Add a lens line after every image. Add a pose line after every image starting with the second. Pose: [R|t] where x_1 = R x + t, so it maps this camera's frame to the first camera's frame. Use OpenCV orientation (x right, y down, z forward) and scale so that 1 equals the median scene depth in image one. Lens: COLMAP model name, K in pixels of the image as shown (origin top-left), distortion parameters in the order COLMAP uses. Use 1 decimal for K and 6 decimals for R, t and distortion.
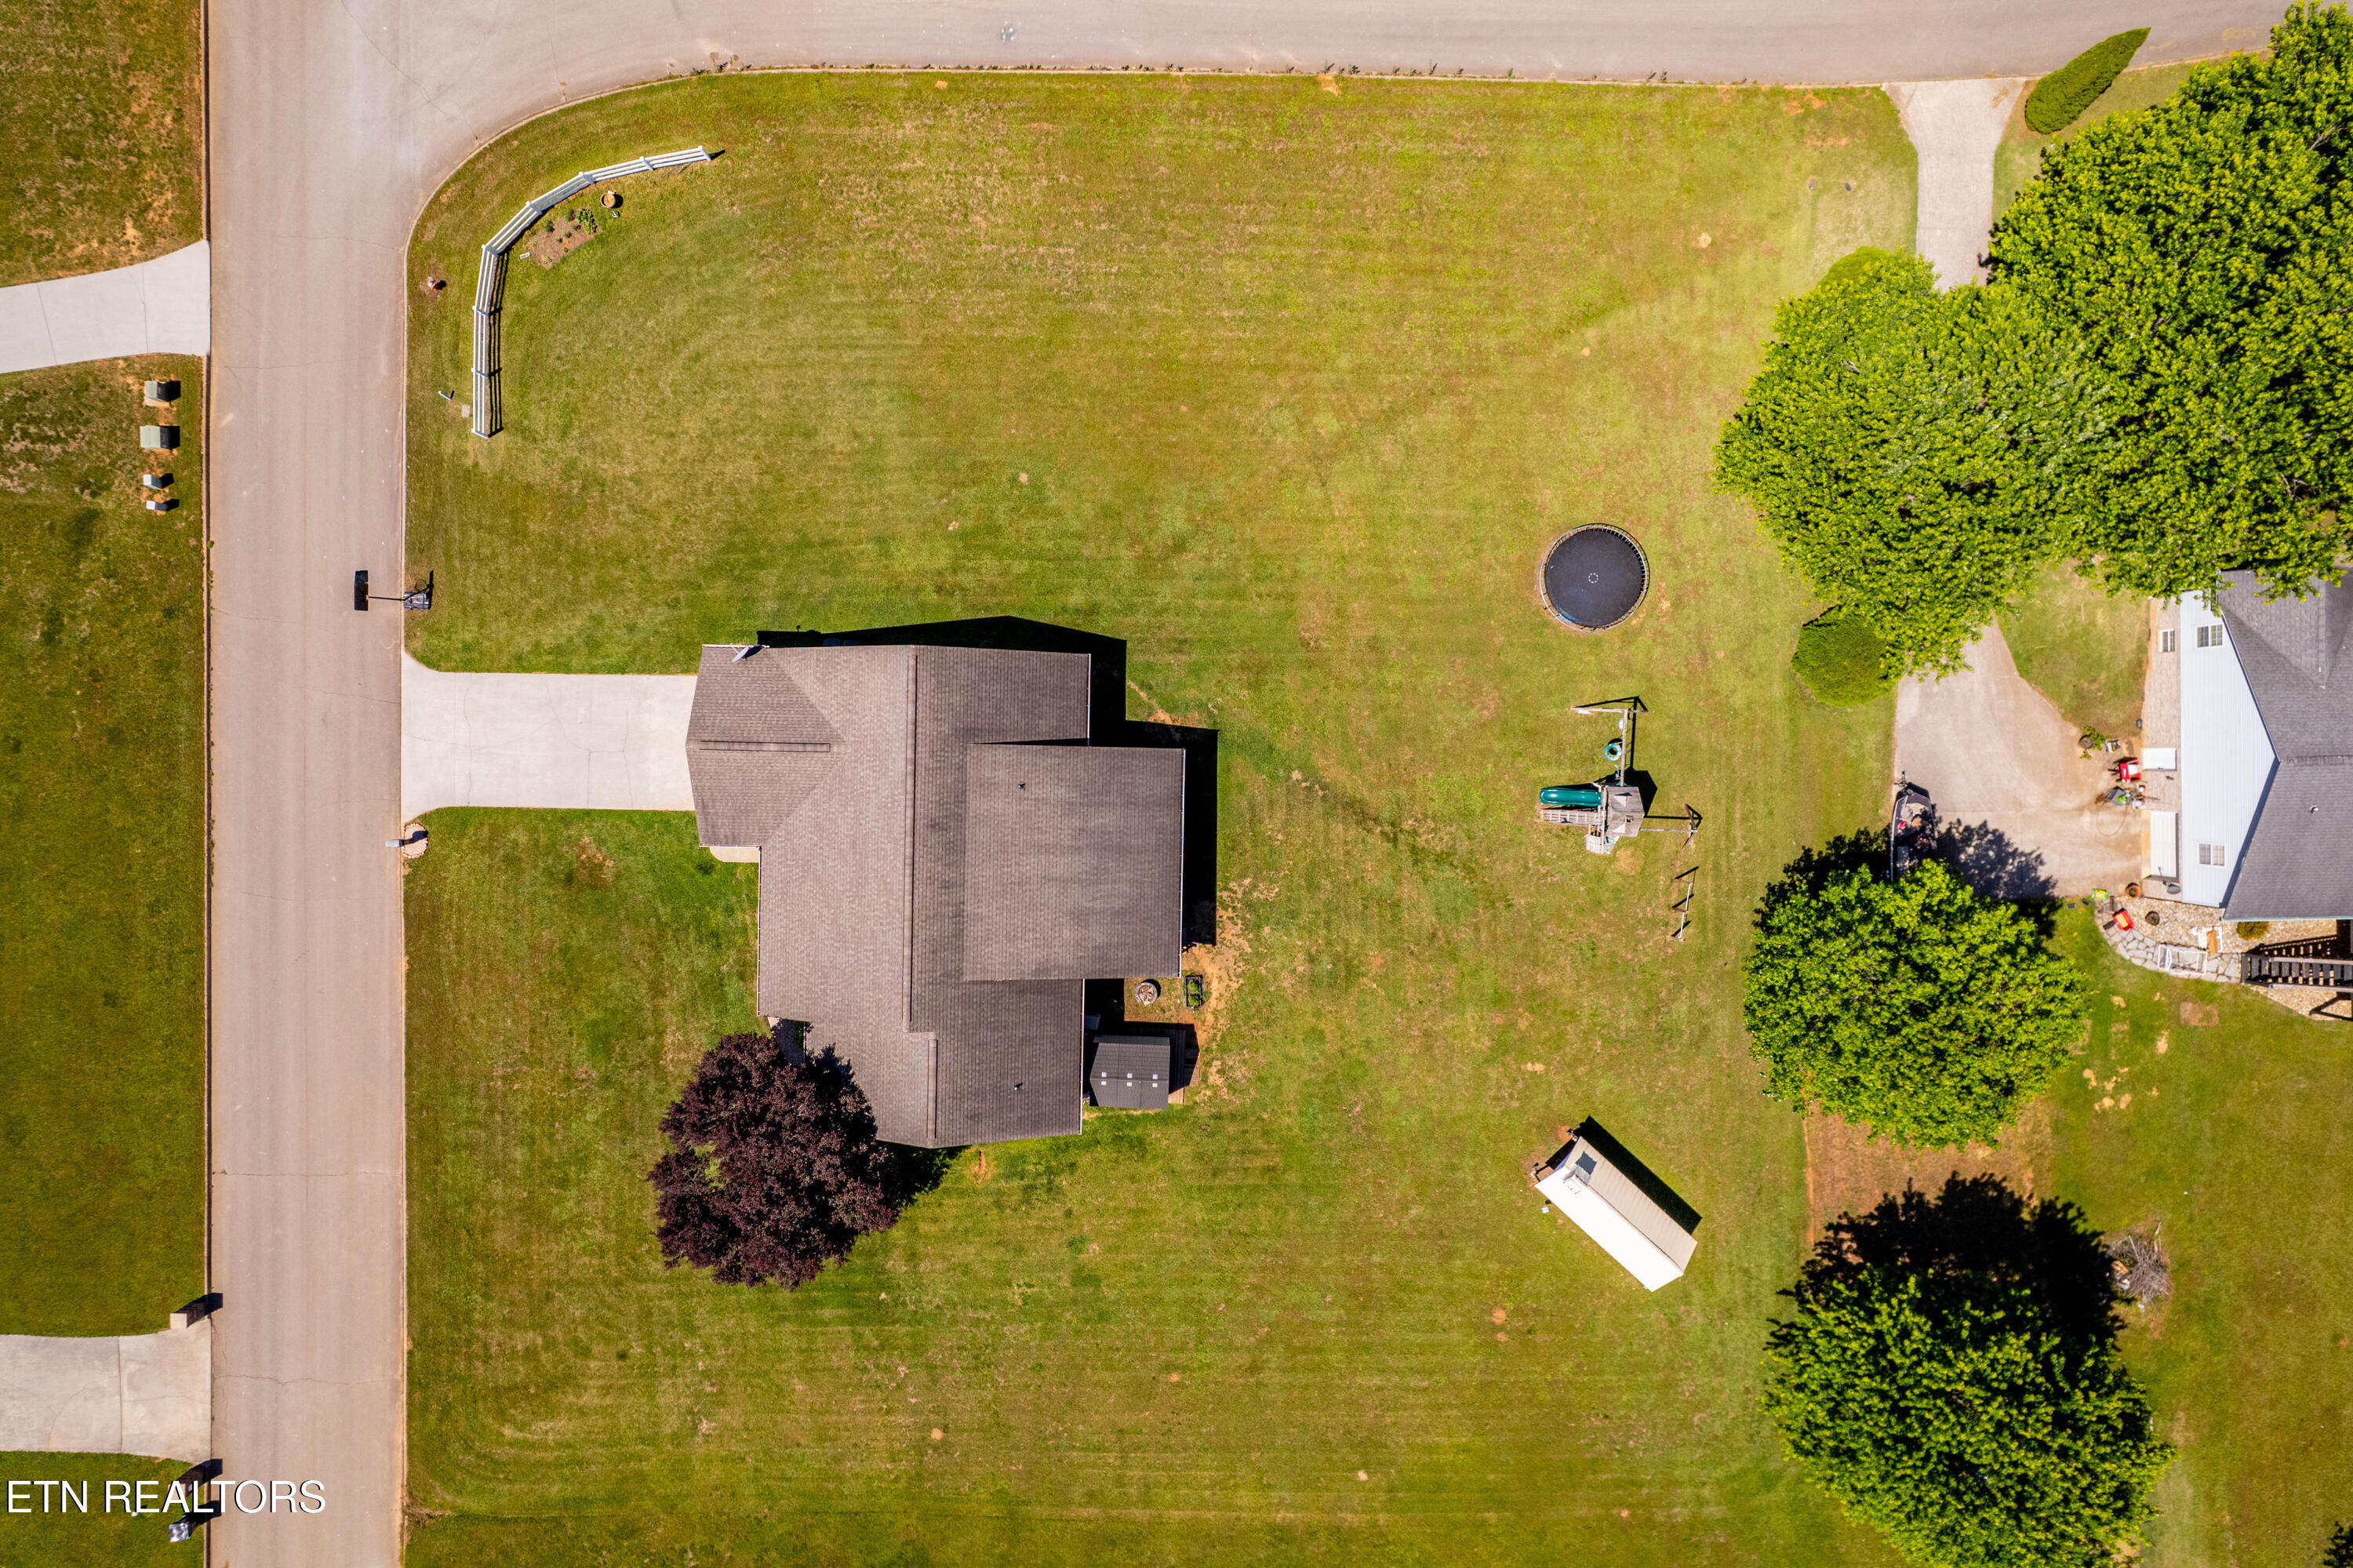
lens RADIAL K [[1506.7, 0, 1173.4], [0, 1506.7, 789.3], [0, 0, 1]] dist [-0.075036, 0.064424]
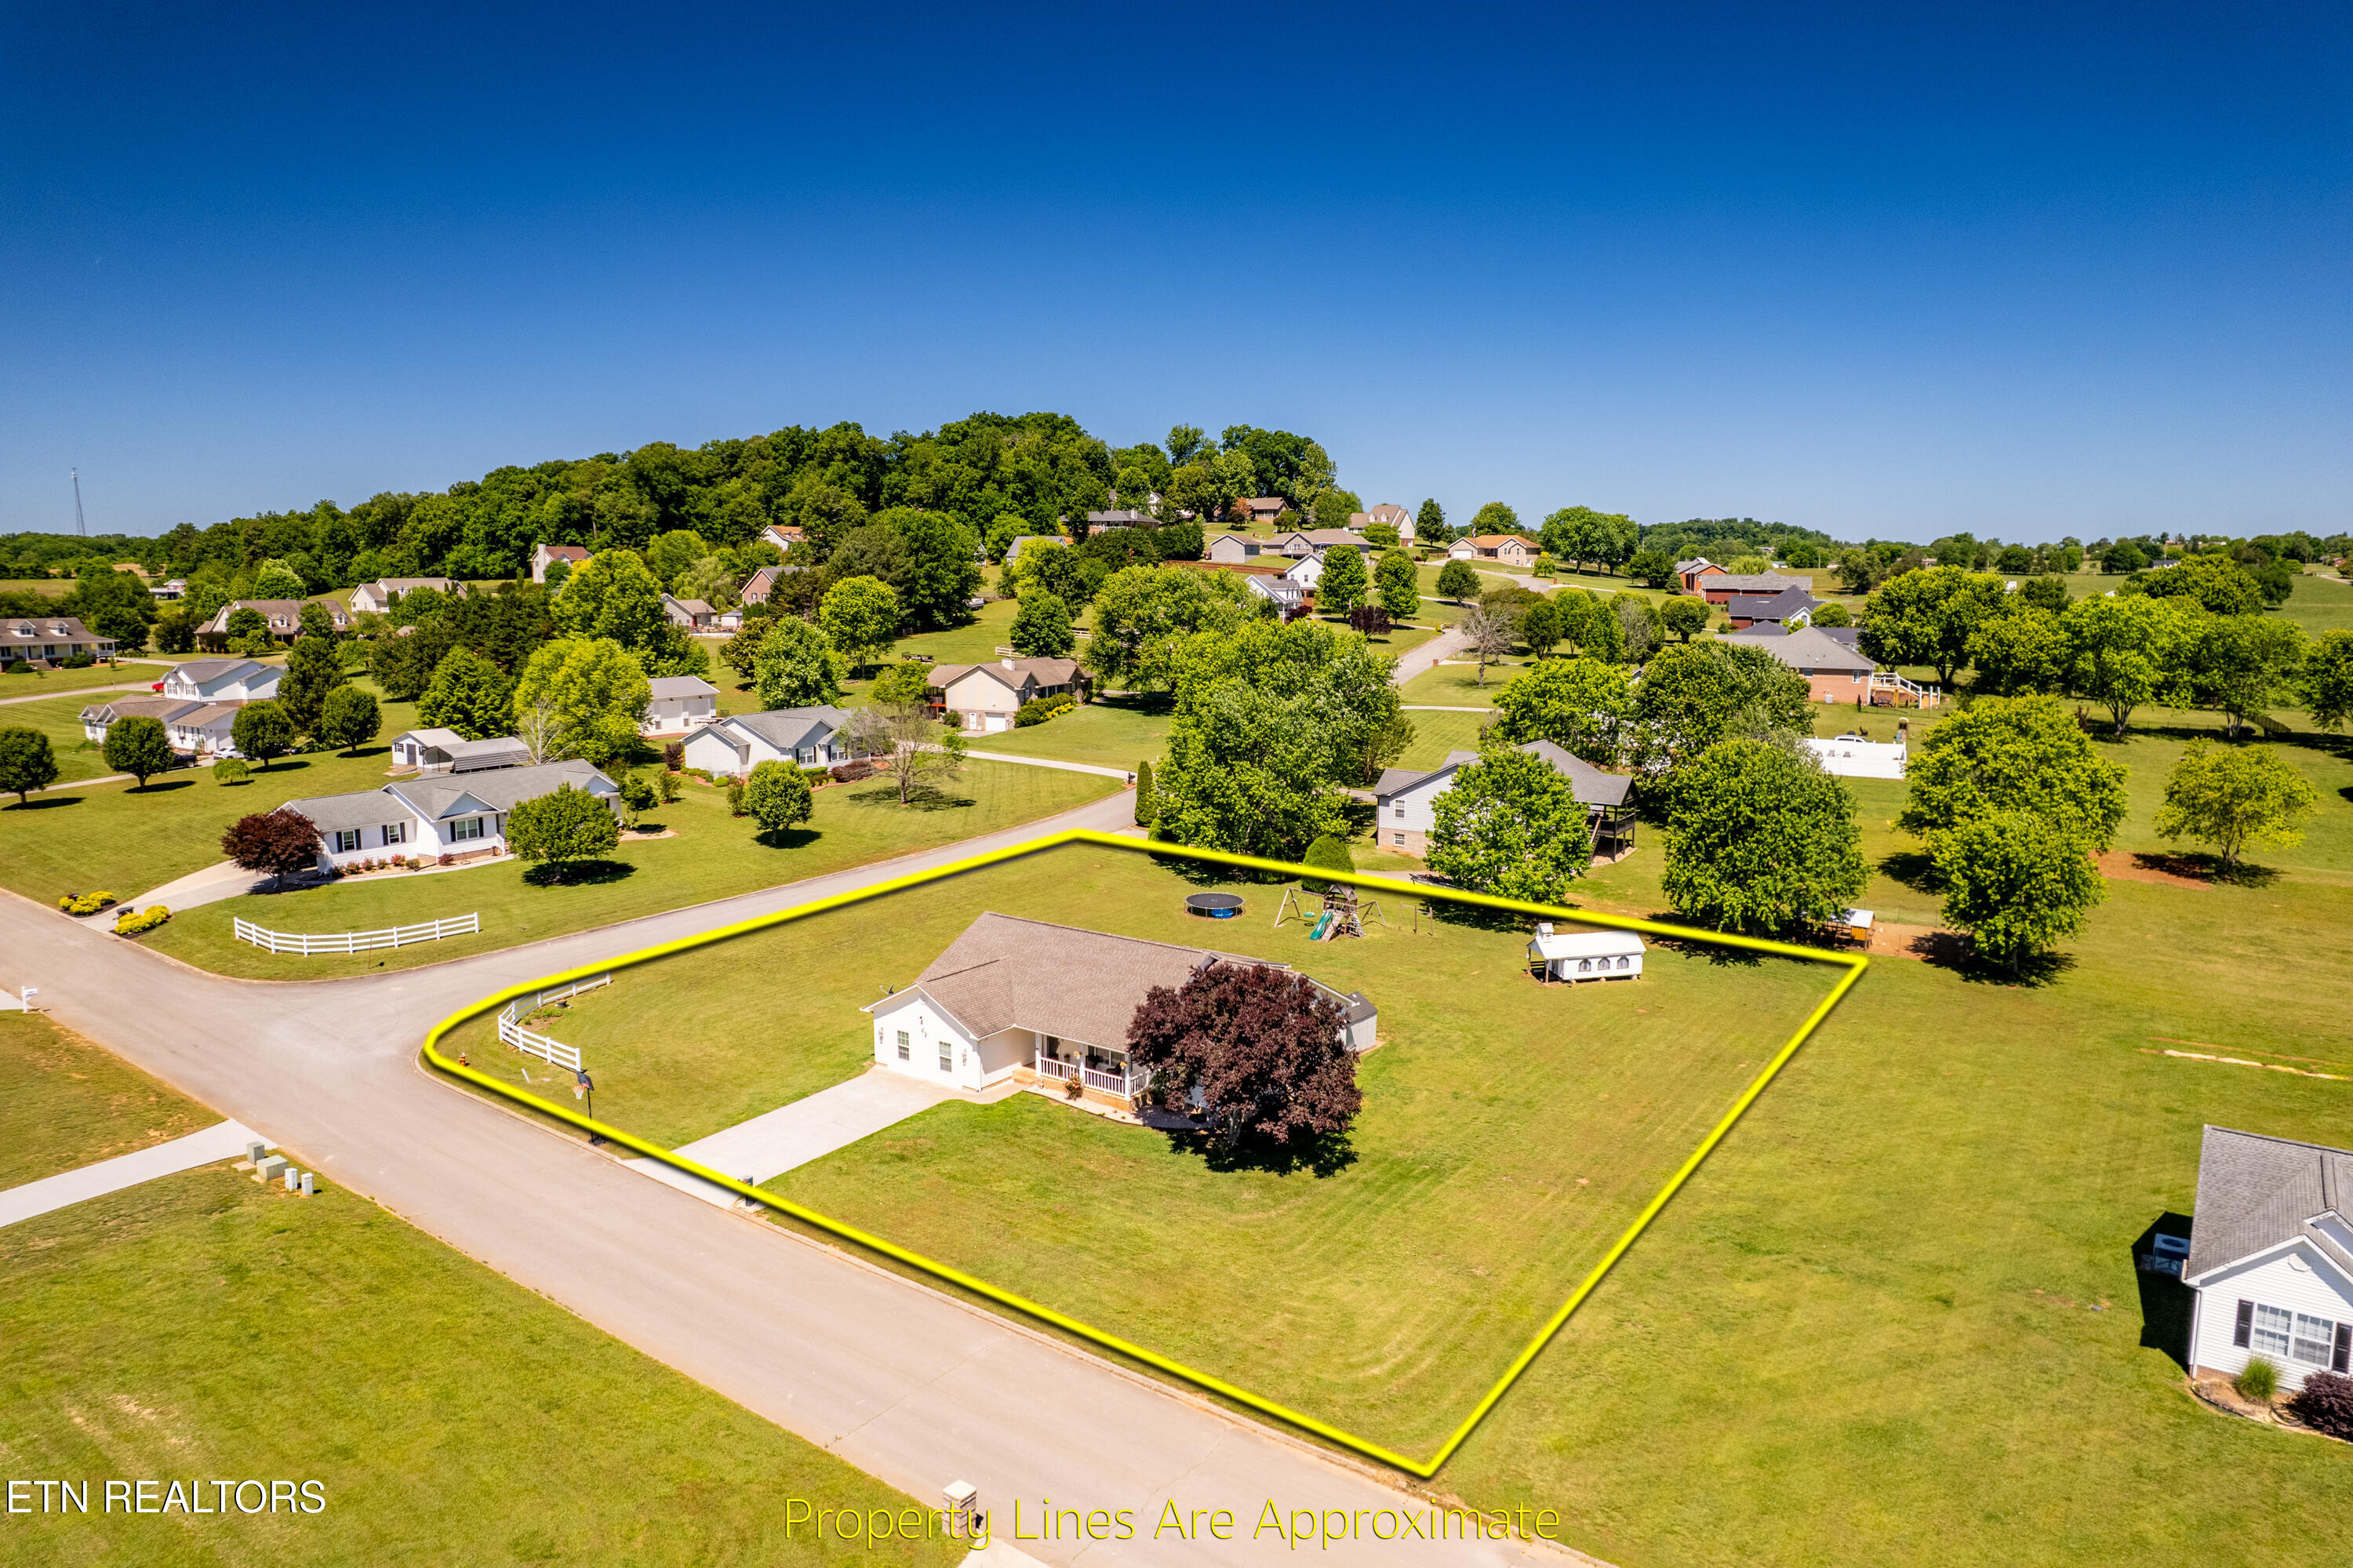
lens RADIAL K [[1506.7, 0, 1173.4], [0, 1506.7, 789.3], [0, 0, 1]] dist [-0.075036, 0.064424]
pose [[0.573947, -0.127212, 0.808951, -1.082119], [0.818795, 0.073902, -0.569310, 0.762462], [0.012640, 0.989119, 0.146576, 0.608437]]
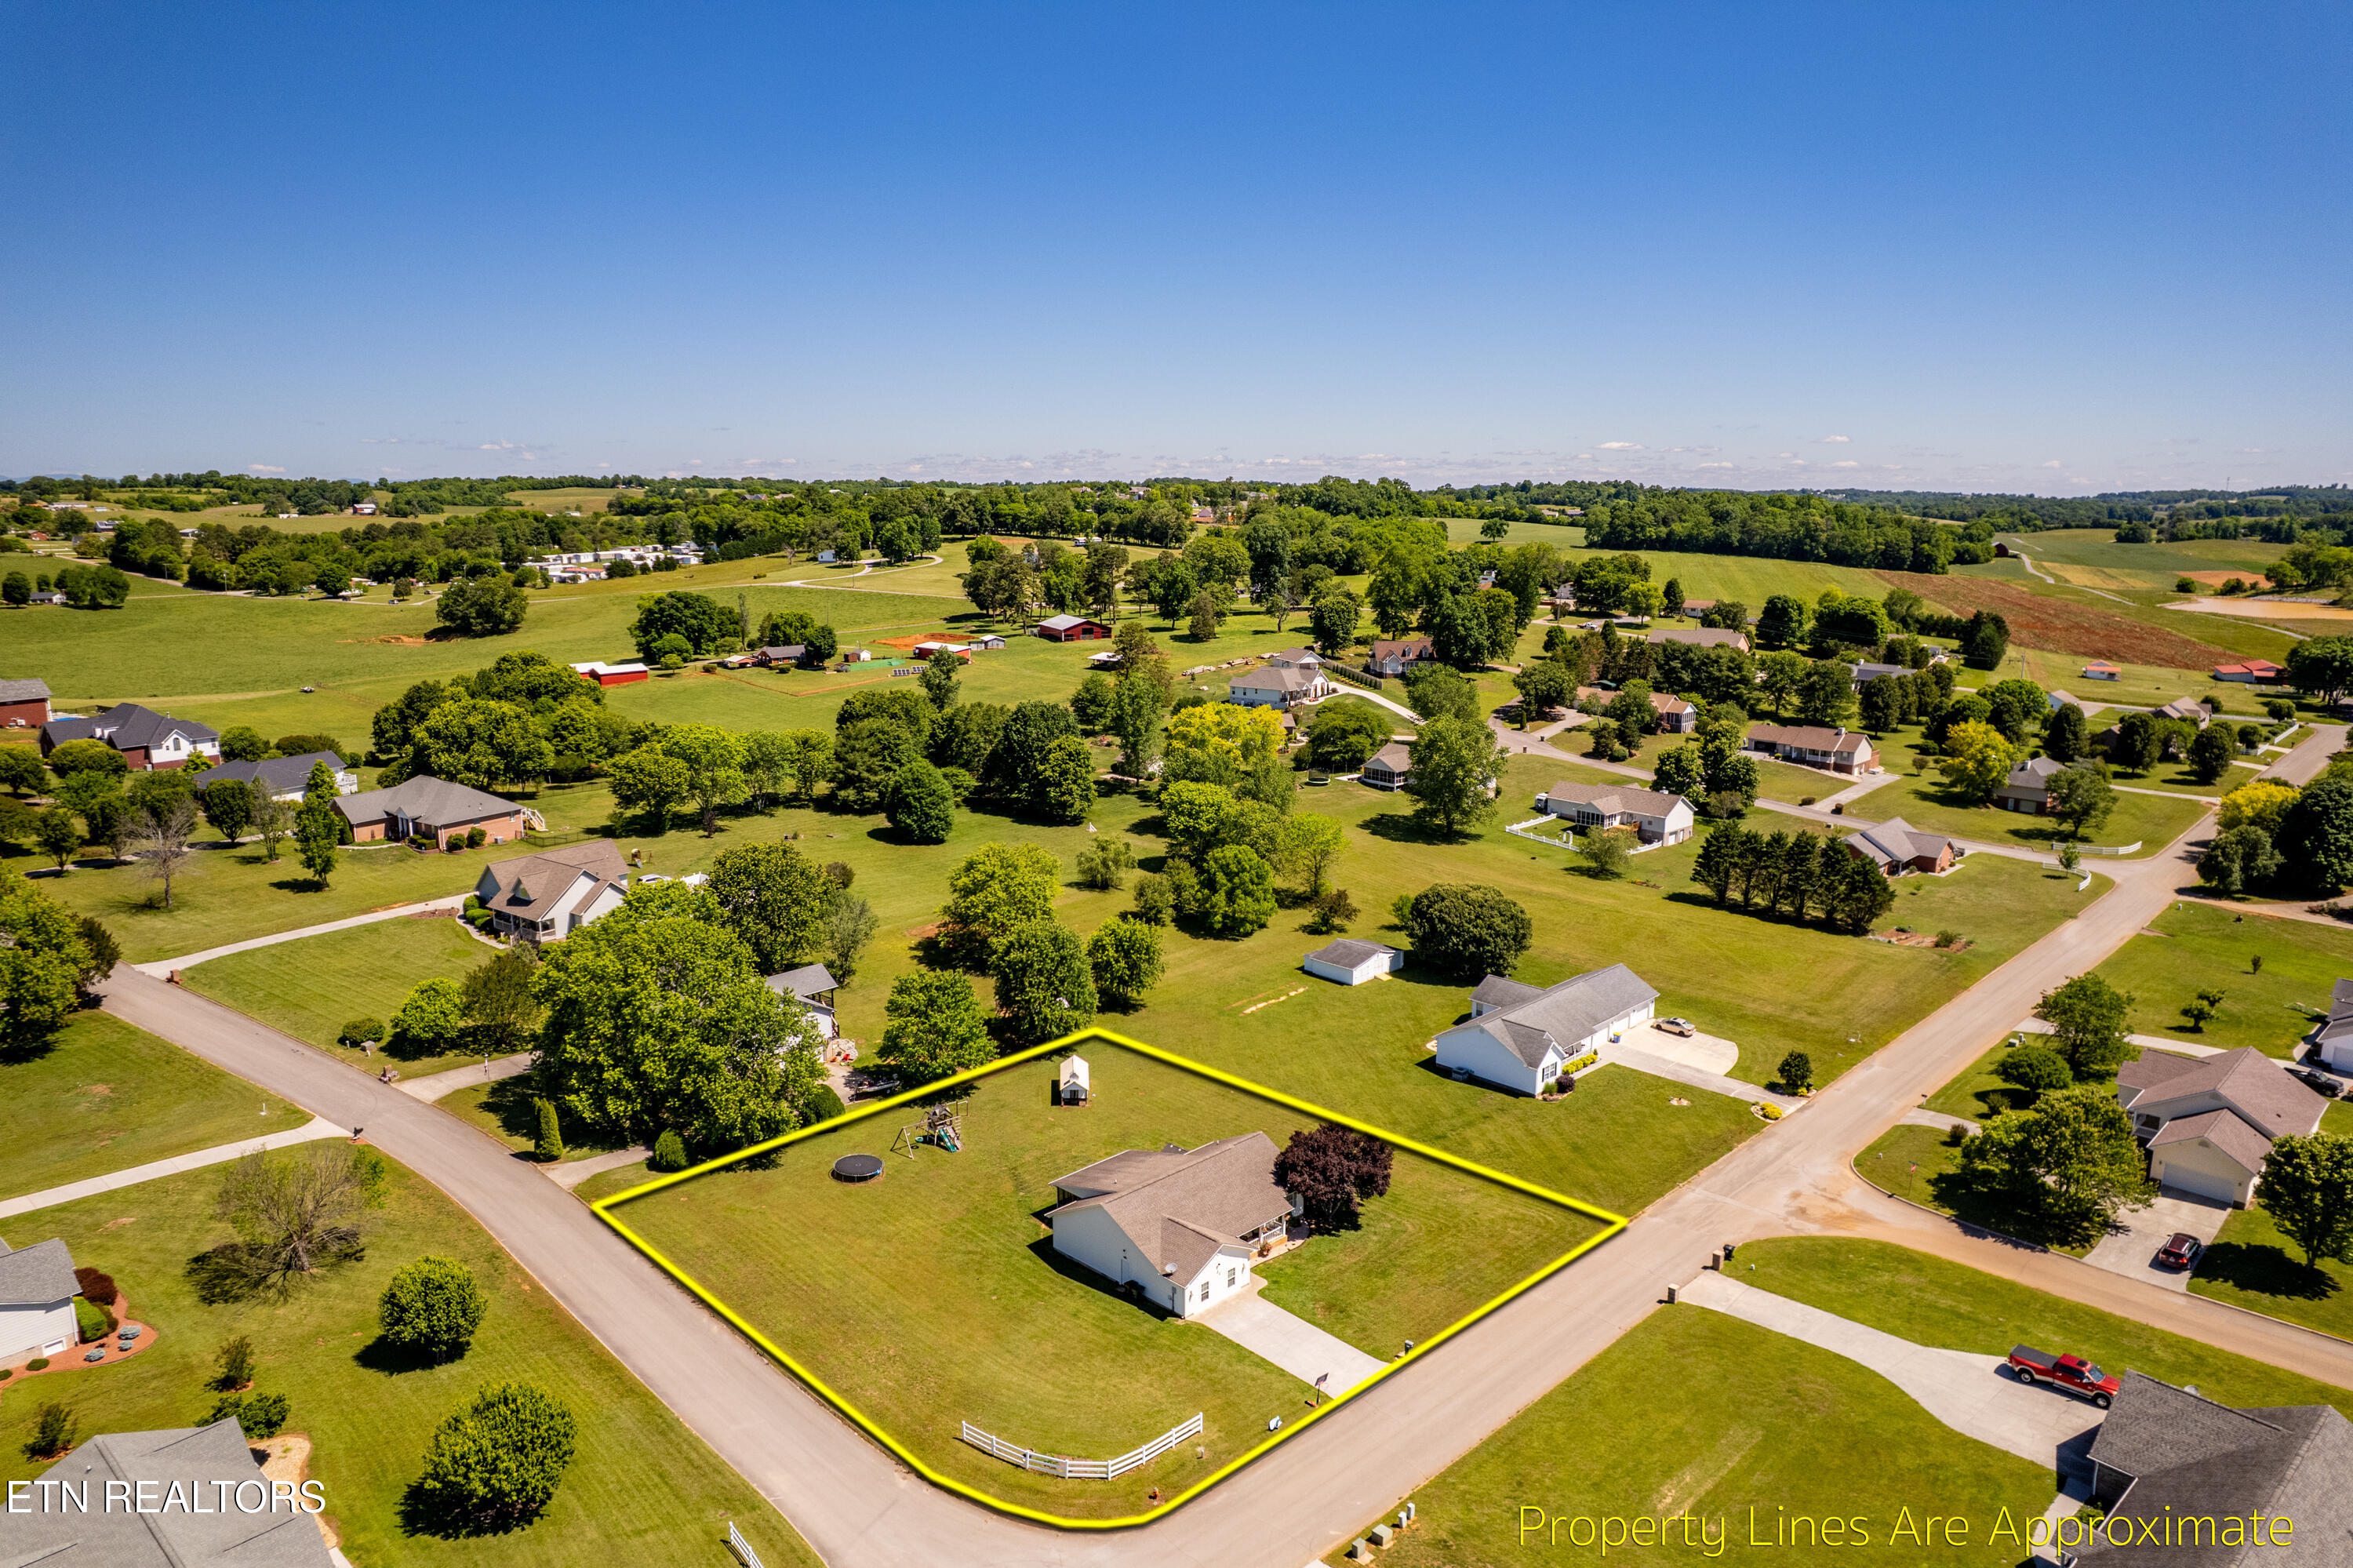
lens RADIAL K [[1506.7, 0, 1173.4], [0, 1506.7, 789.3], [0, 0, 1]] dist [-0.075036, 0.064424]
pose [[-0.719973, -0.146060, 0.678458, -1.350531], [0.694000, -0.149139, 0.704359, -1.203855], [-0.001694, 0.977969, 0.208741, 0.044863]]
